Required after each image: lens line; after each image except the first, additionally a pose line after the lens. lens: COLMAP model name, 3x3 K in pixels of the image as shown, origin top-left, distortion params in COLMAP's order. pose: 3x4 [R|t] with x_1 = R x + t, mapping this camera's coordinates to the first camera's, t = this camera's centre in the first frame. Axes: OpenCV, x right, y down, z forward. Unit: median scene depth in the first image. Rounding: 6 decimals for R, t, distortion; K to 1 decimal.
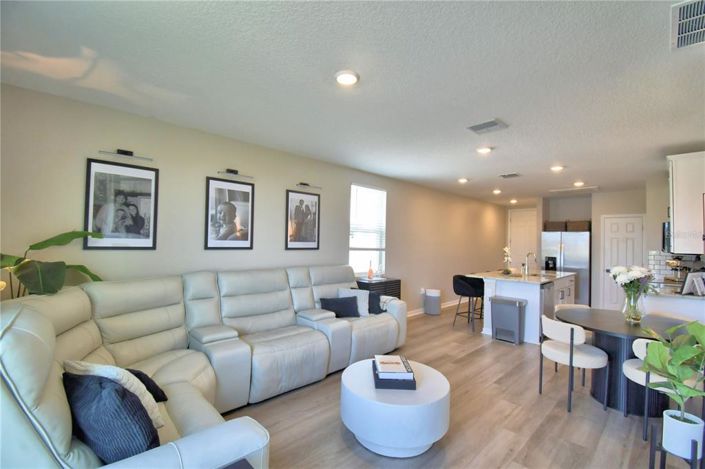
lens RADIAL K [[307.7, 0, 352.4], [0, 307.7, 236.1], [0, 0, 1]] dist [0.016659, -0.024122]
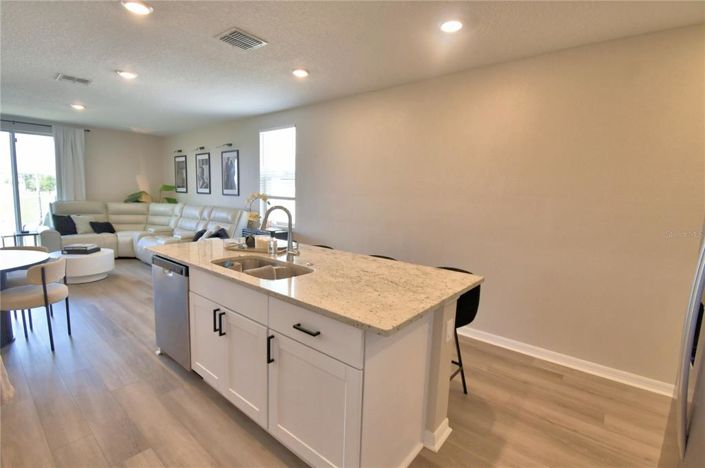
lens RADIAL K [[307.7, 0, 352.4], [0, 307.7, 235.6], [0, 0, 1]] dist [0.016659, -0.024122]
pose [[0.138811, 0.115263, -0.983588, 1.402220], [-0.011723, 0.993325, 0.114750, 0.065016], [0.990249, -0.004398, 0.139236, 1.509858]]
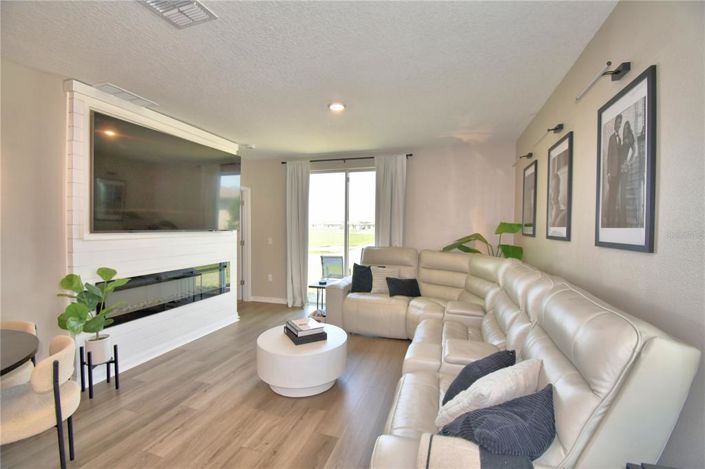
lens RADIAL K [[307.7, 0, 352.4], [0, 307.7, 236.1], [0, 0, 1]] dist [0.016659, -0.024122]
pose [[-0.879329, -0.014298, -0.476000, 0.336781], [-0.018727, 0.999814, 0.004563, 0.037958], [0.475846, 0.012926, -0.879434, 1.326656]]
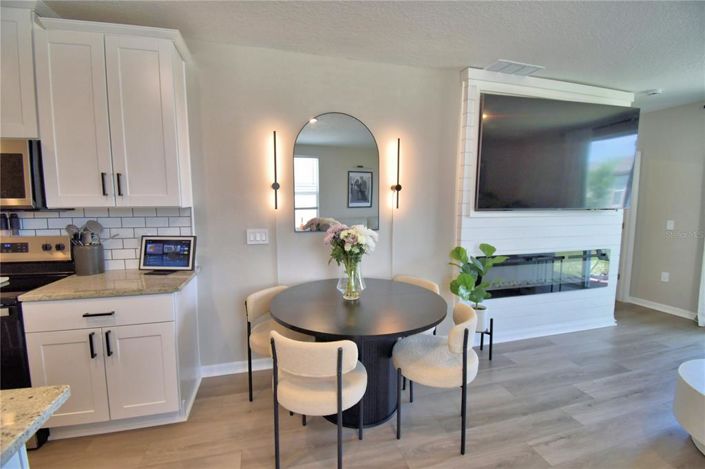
lens RADIAL K [[307.7, 0, 352.4], [0, 307.7, 236.1], [0, 0, 1]] dist [0.016659, -0.024122]
pose [[-0.880535, -0.068354, 0.469026, 0.434034], [-0.026899, 0.995159, 0.094530, 0.044040], [-0.473217, 0.070621, -0.878111, 1.244005]]
